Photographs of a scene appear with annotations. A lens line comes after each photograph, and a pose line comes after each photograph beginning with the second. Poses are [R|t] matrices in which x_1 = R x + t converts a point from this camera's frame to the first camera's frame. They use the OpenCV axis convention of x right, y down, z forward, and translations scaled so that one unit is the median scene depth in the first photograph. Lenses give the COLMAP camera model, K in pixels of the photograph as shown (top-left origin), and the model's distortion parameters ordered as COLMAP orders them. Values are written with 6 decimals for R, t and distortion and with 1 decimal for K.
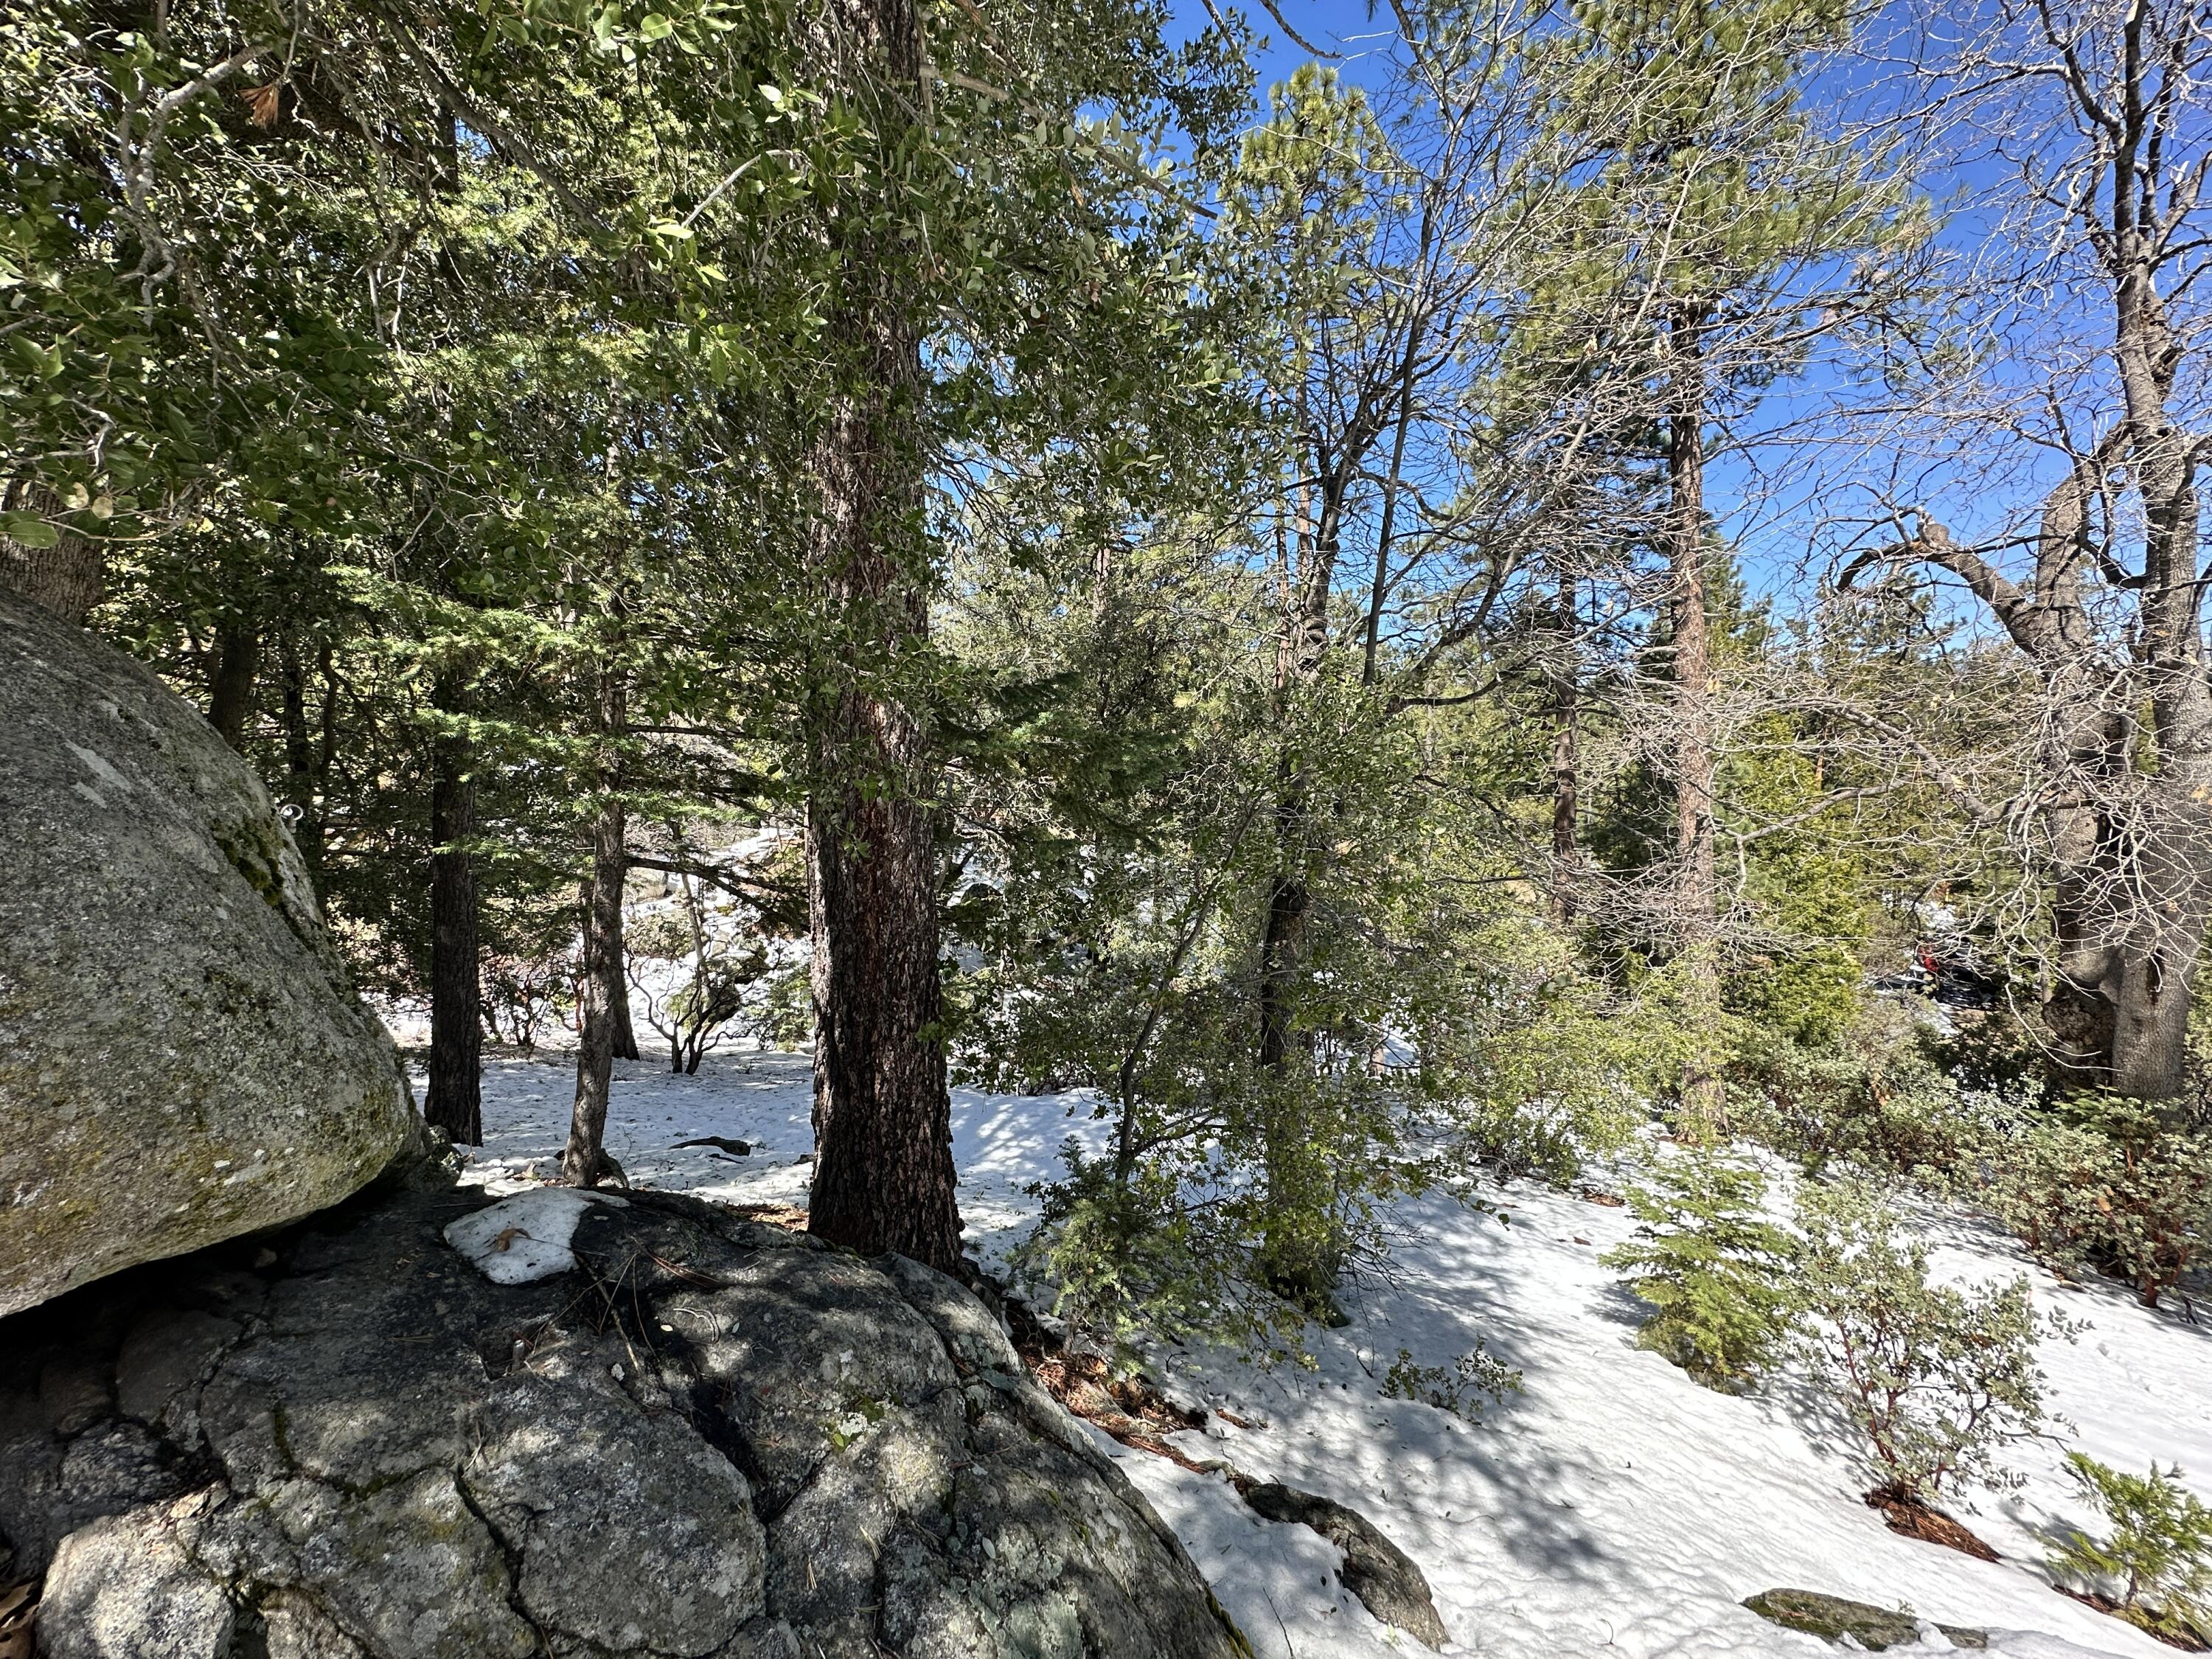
lens RADIAL K [[882.1, 0, 1113.8], [0, 882.1, 826.4], [0, 0, 1]] dist [-0.003606, 0.000203]
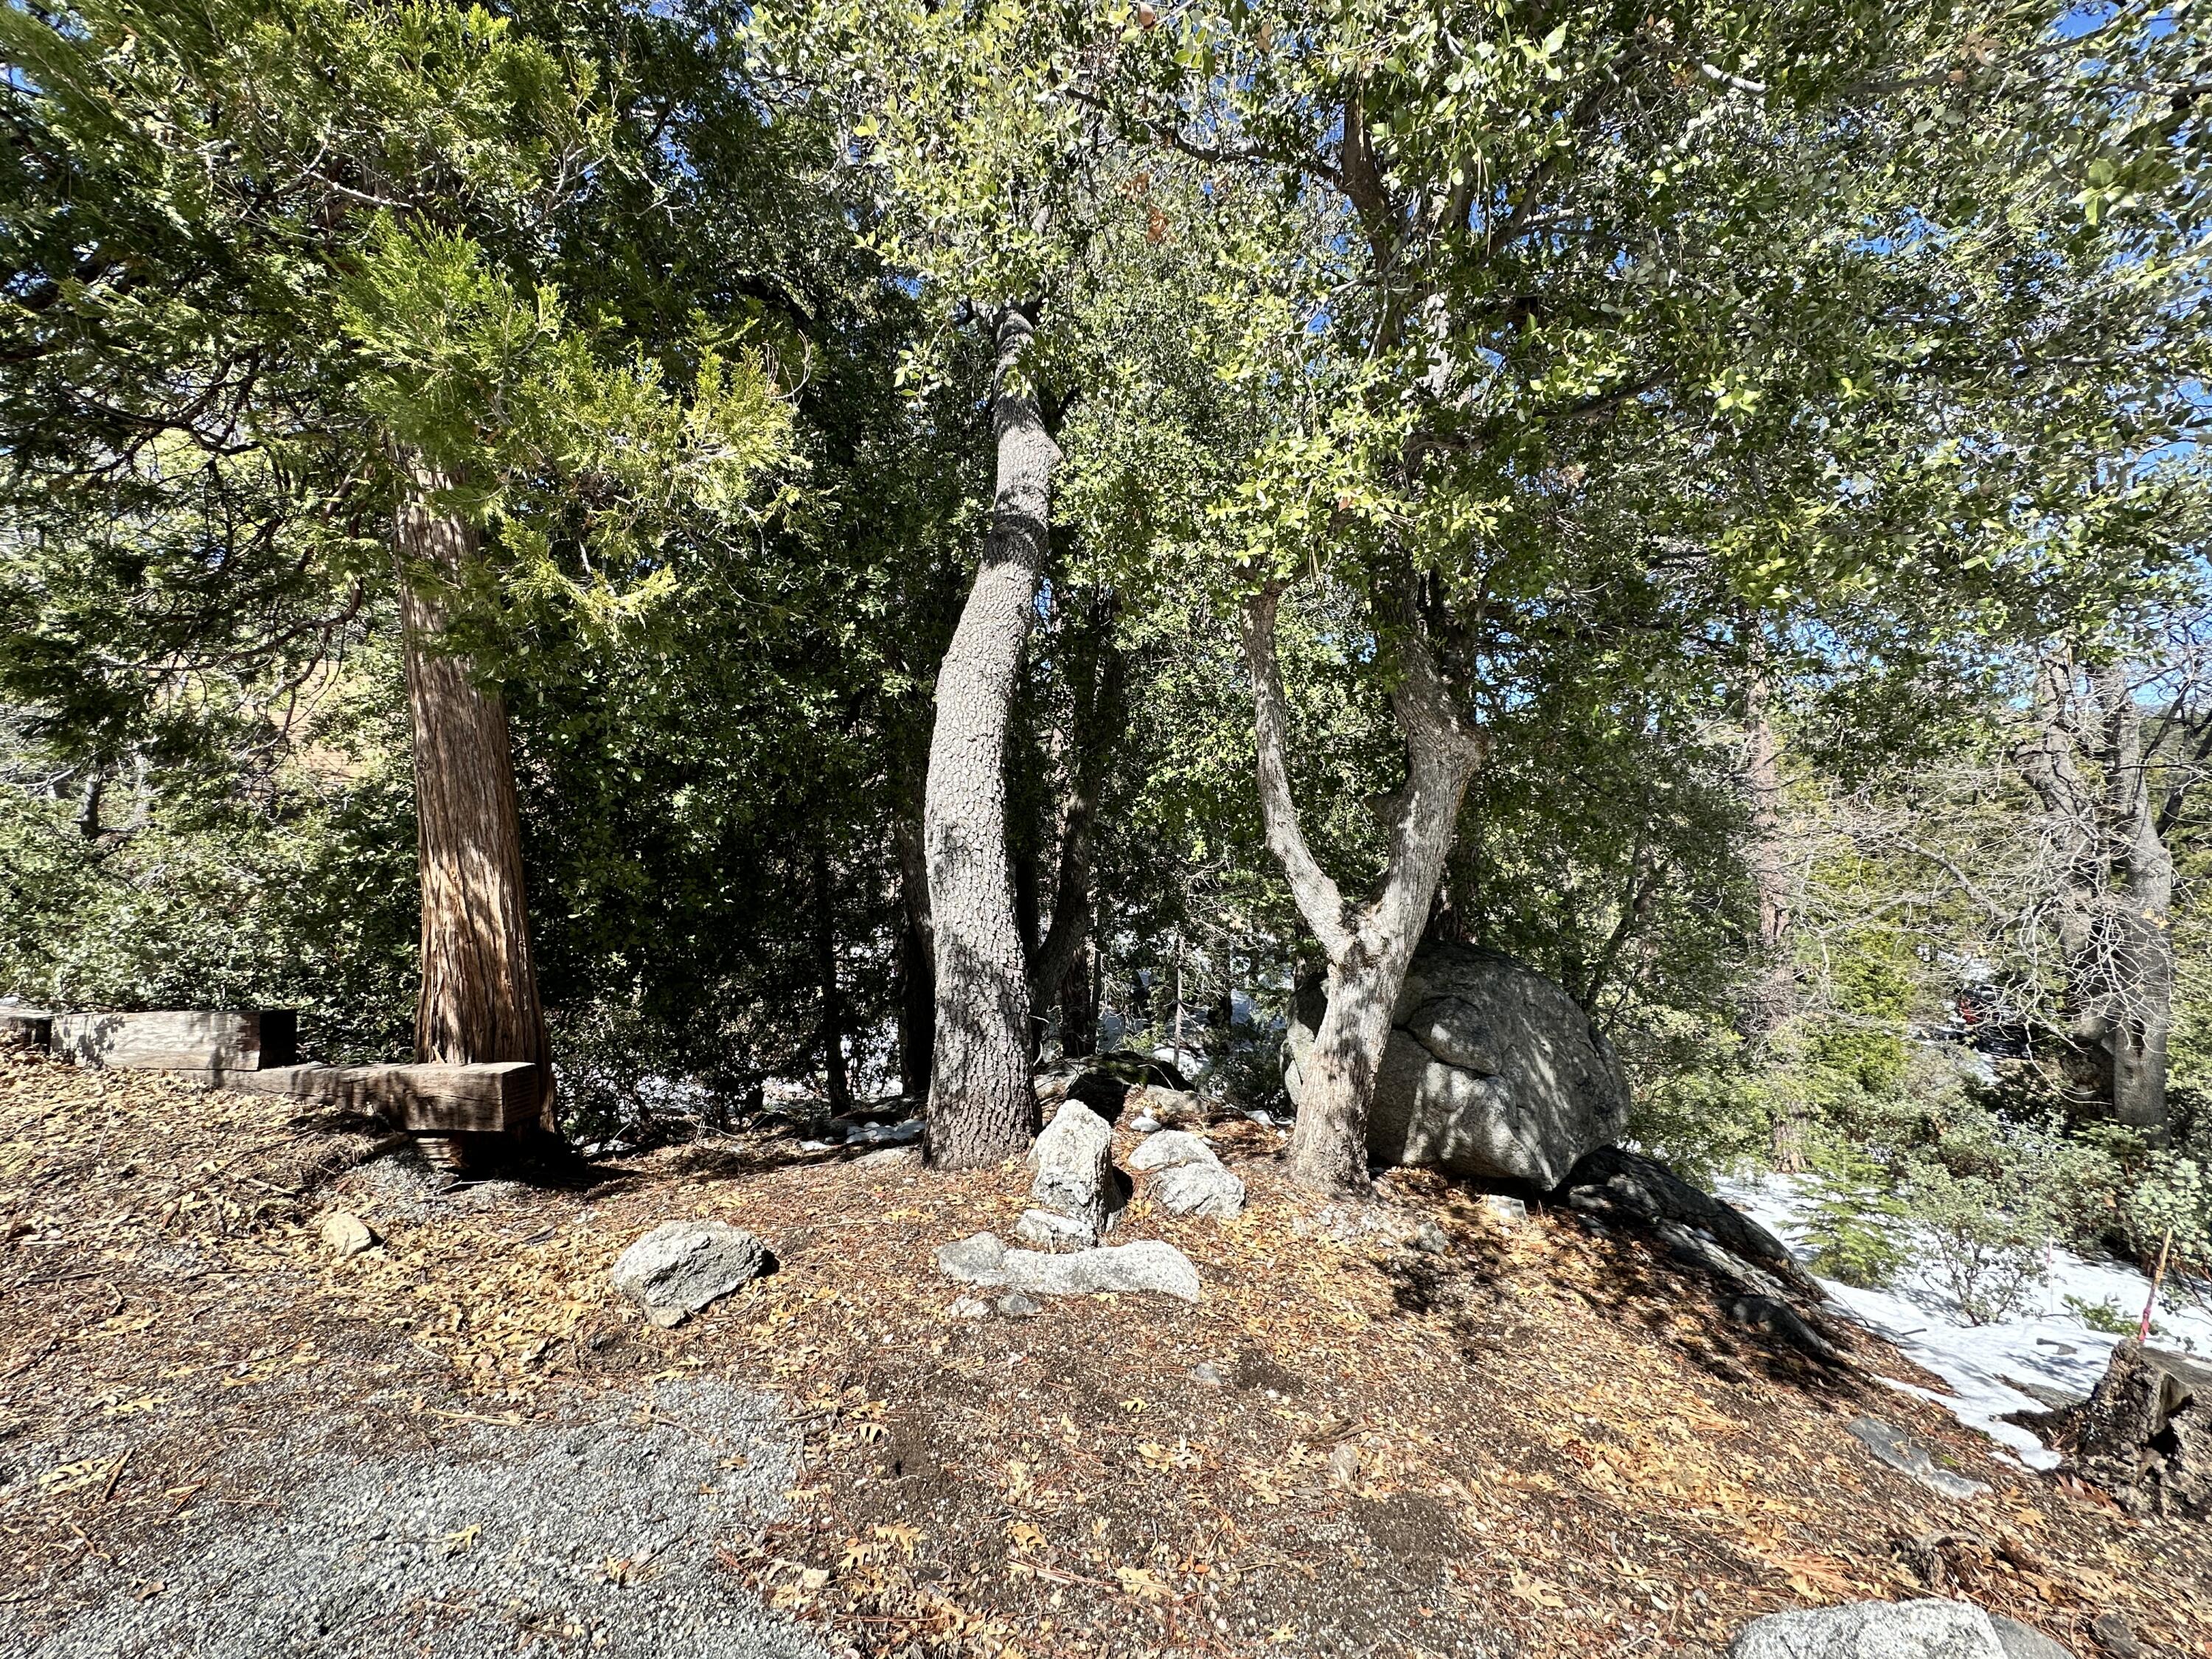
lens RADIAL K [[882.1, 0, 1109.7], [0, 882.1, 826.5], [0, 0, 1]] dist [-0.003606, 0.000203]
pose [[0.999726, -0.014689, -0.018232, -0.364011], [0.013573, 0.998111, -0.059926, -0.088957], [0.019077, 0.059662, 0.998036, -0.389543]]
